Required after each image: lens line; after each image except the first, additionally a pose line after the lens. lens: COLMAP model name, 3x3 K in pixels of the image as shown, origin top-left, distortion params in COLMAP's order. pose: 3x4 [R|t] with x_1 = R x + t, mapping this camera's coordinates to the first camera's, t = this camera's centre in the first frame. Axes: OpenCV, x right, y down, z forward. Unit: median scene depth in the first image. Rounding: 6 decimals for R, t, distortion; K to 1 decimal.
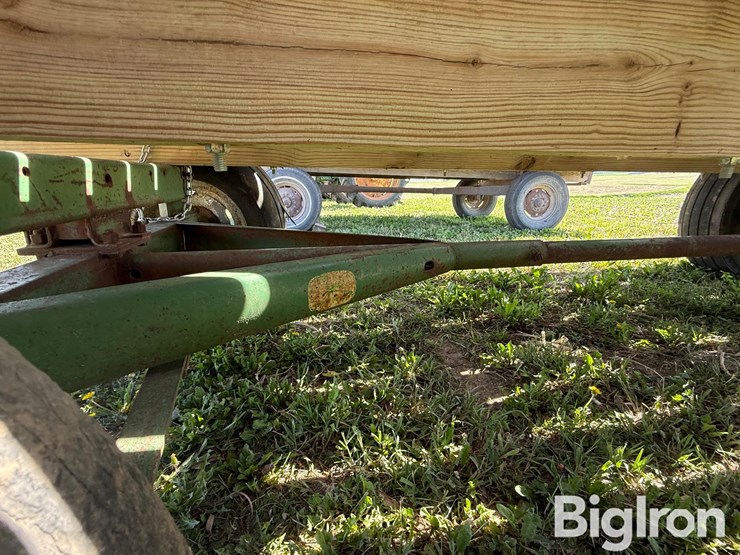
lens RADIAL K [[349.5, 0, 370.5], [0, 349.5, 279.0], [0, 0, 1]] dist [-0.001599, -0.000443]
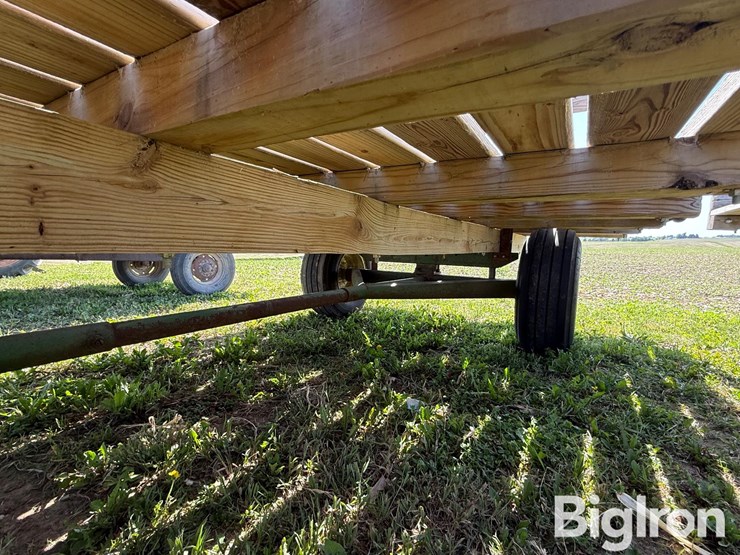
lens RADIAL K [[349.5, 0, 370.2], [0, 349.5, 275.7], [0, 0, 1]] dist [-0.001599, -0.000443]
pose [[0.675539, -0.043854, 0.736019, 0.203239], [0.179295, 0.978037, -0.106287, -0.007938], [-0.715193, 0.203765, 0.668565, -0.074874]]
